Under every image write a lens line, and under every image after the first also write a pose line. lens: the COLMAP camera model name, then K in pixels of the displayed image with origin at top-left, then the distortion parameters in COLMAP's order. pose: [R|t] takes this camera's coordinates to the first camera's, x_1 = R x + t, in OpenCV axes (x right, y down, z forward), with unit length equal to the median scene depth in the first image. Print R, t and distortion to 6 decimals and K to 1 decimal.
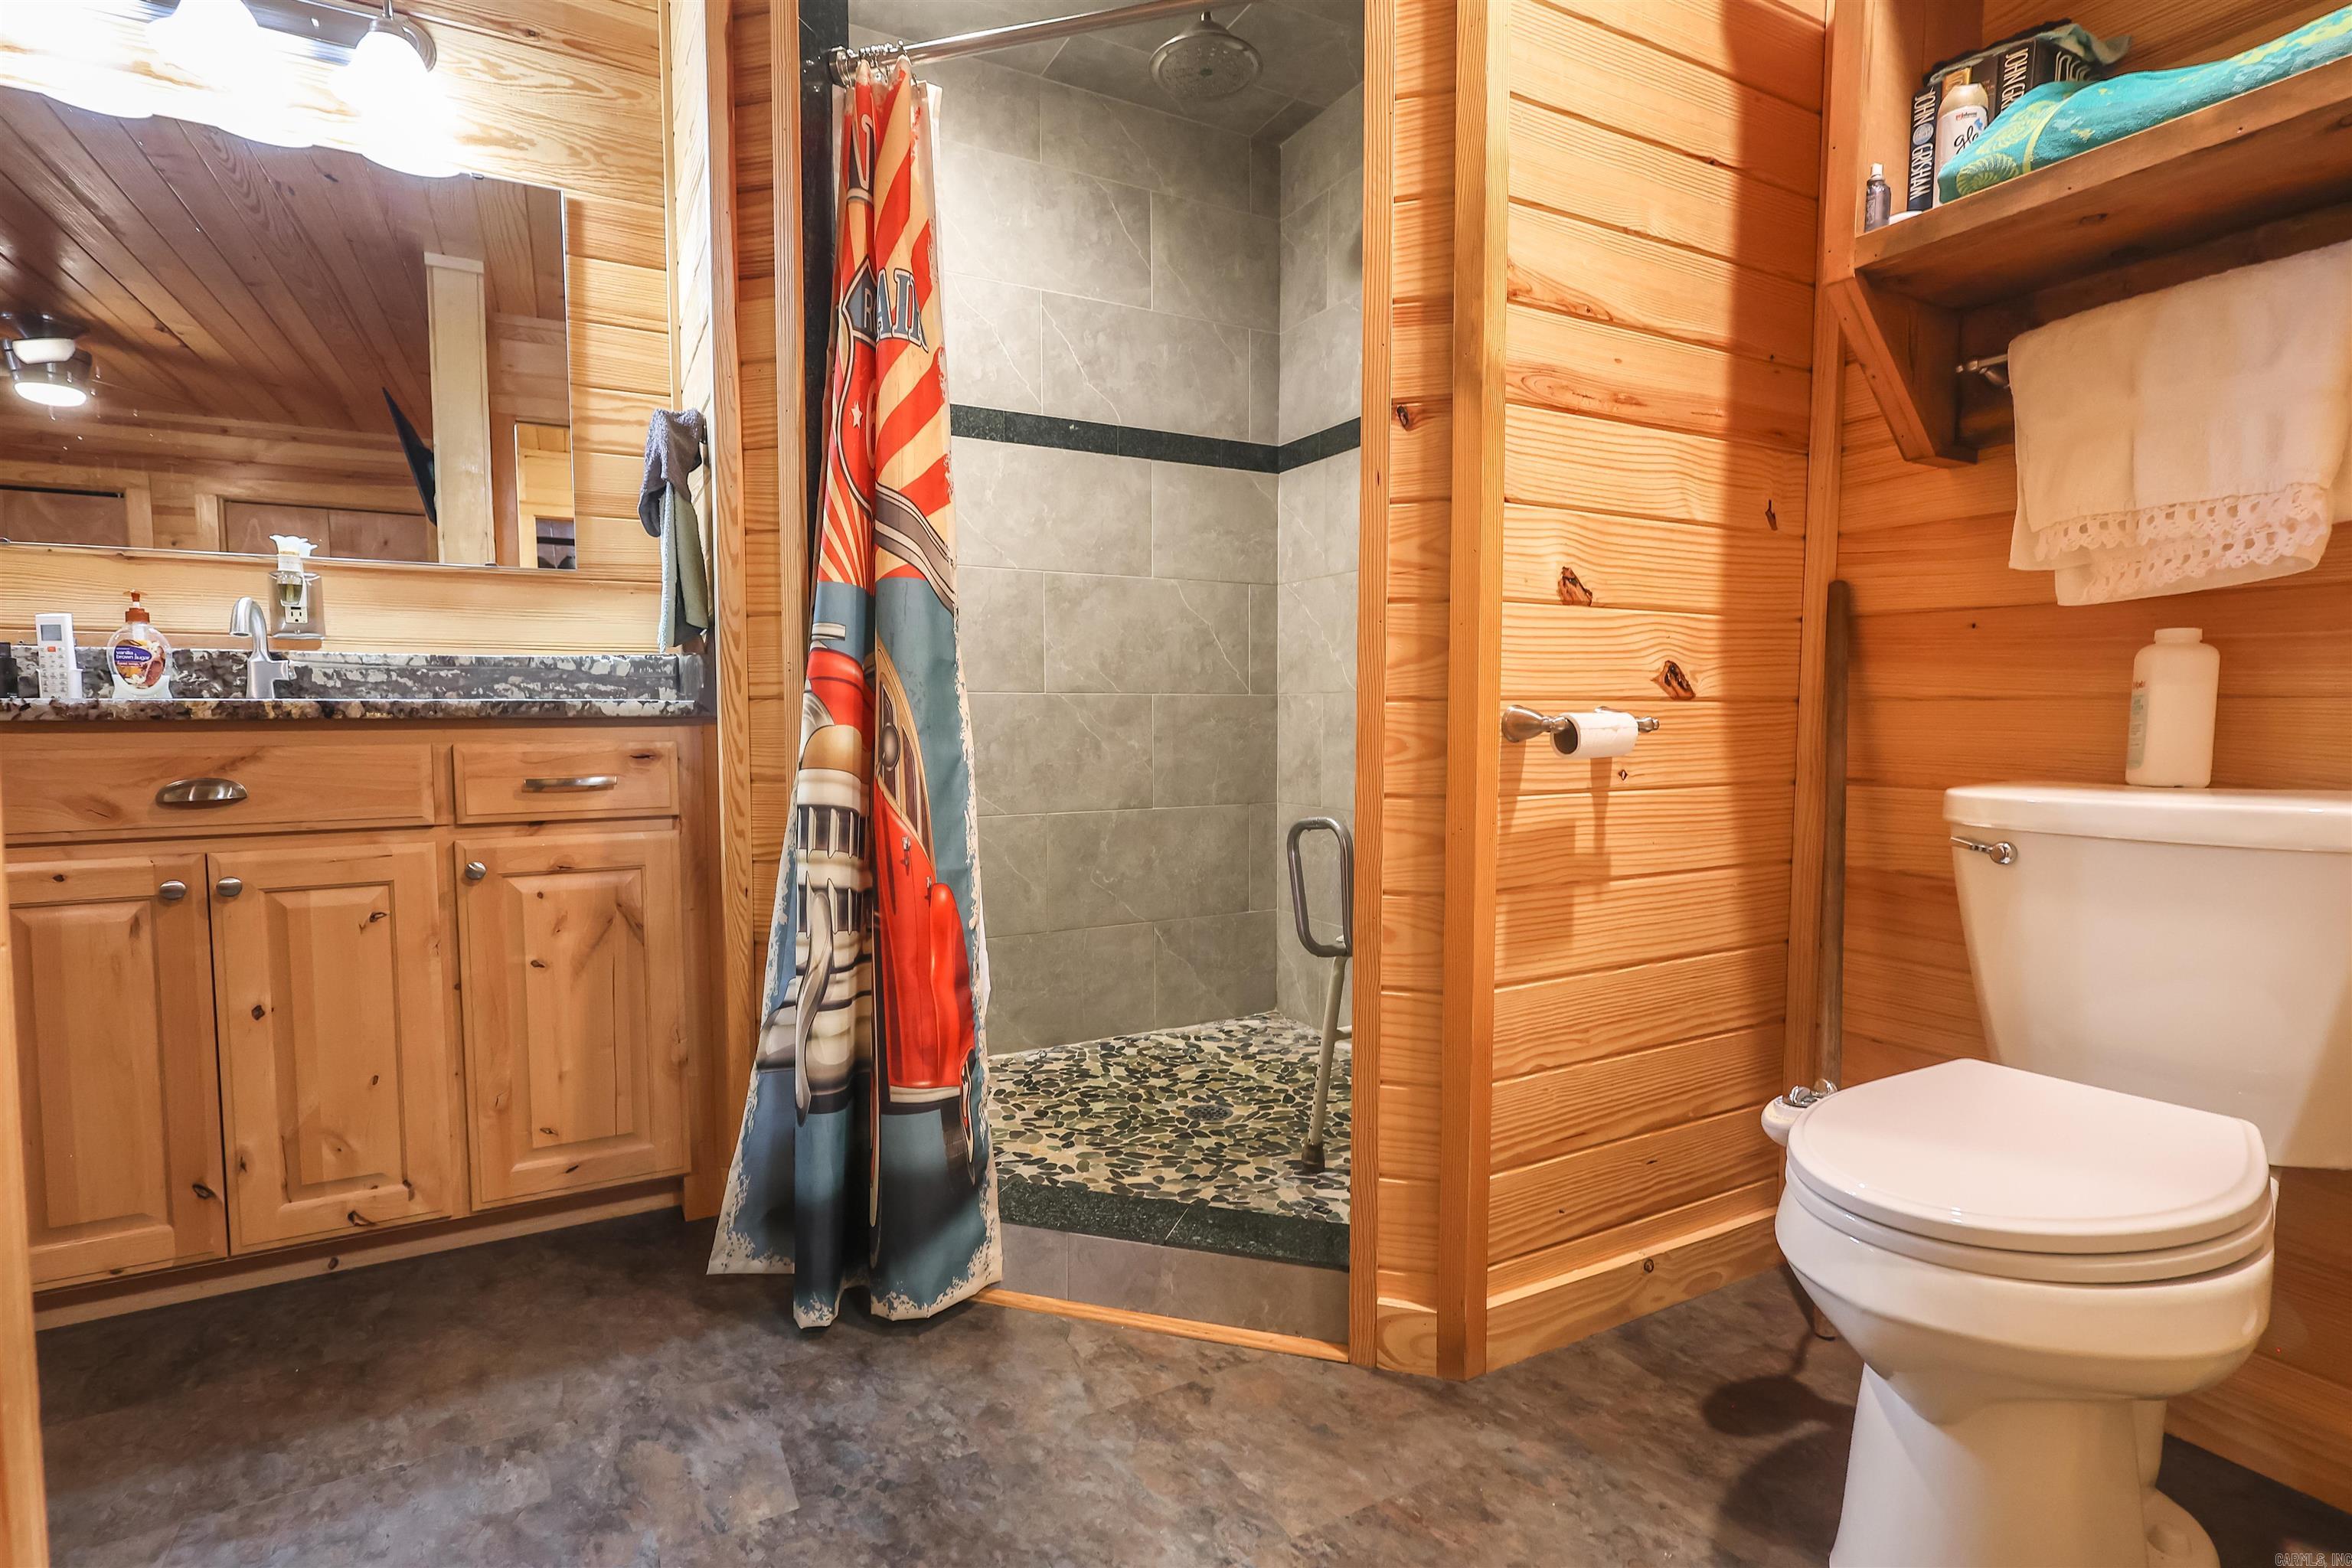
lens RADIAL K [[1136.6, 0, 1180.7], [0, 1136.6, 786.3], [0, 0, 1]] dist [-0.000257, 0.001306]
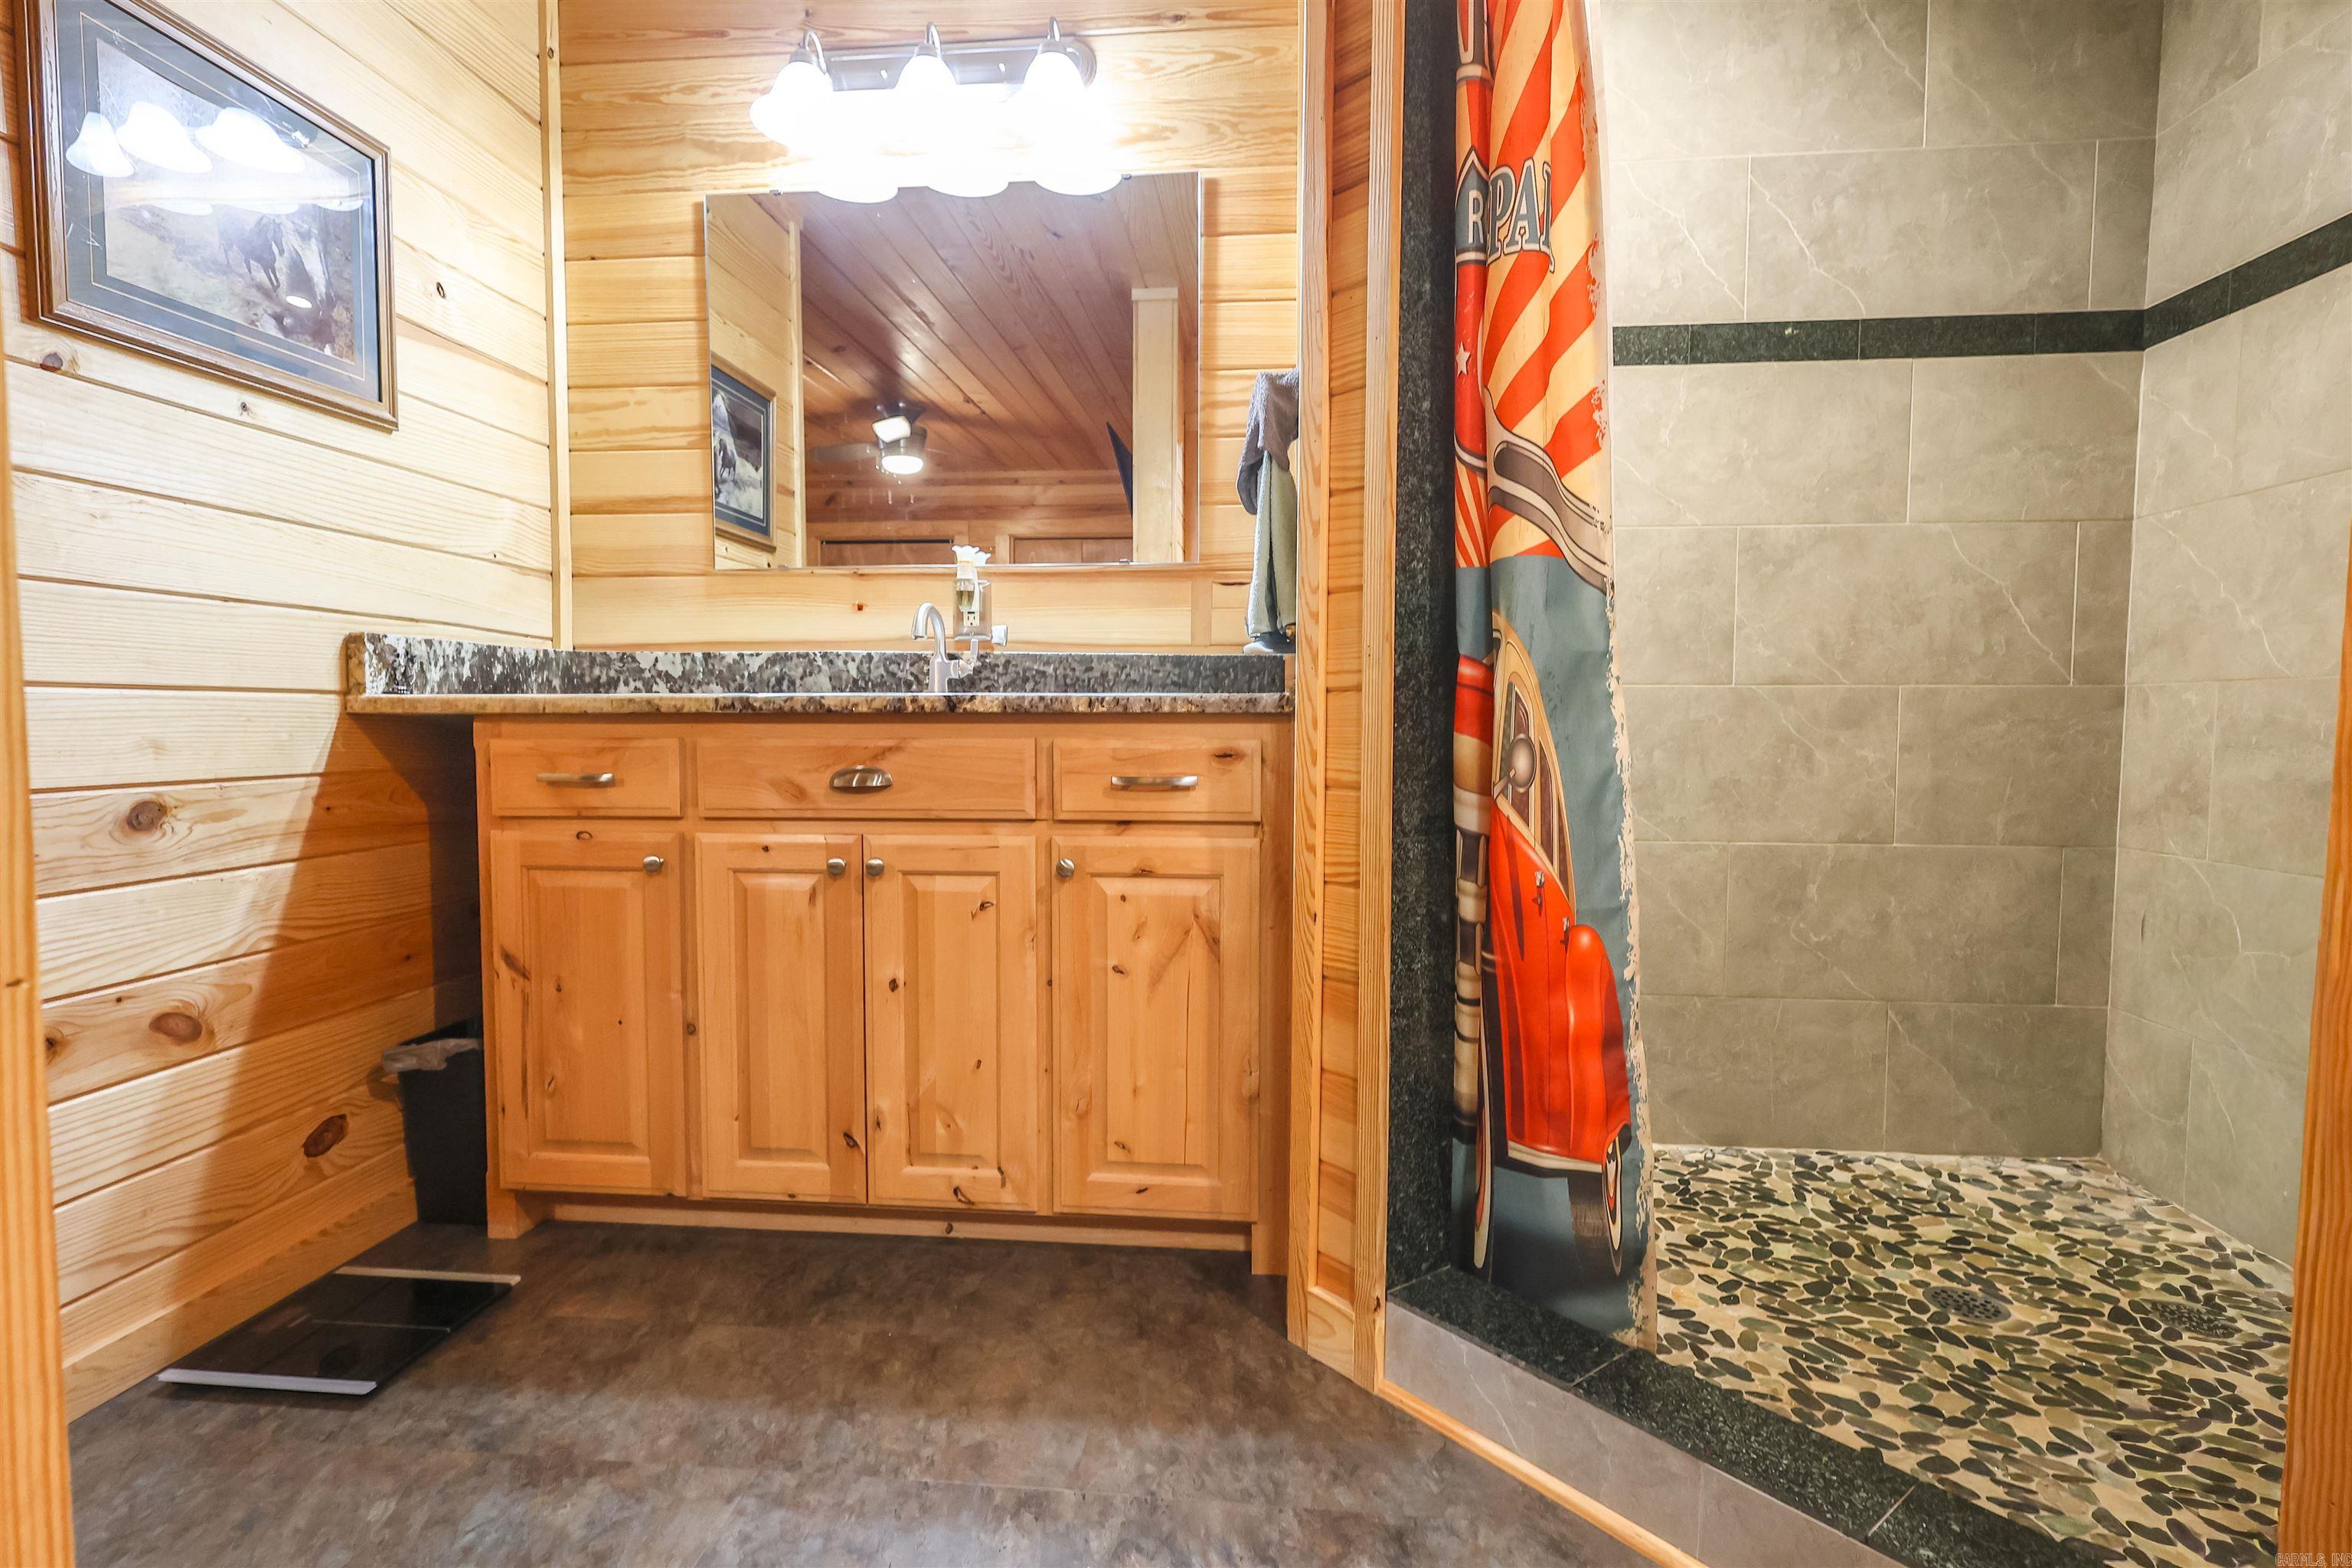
lens RADIAL K [[1136.6, 0, 1180.7], [0, 1136.6, 786.3], [0, 0, 1]] dist [-0.000257, 0.001306]
pose [[0.825336, 0.038257, -0.563345, 0.008729], [-0.040409, 0.999146, 0.008650, -0.006696], [0.563195, 0.015625, 0.826177, 0.186181]]
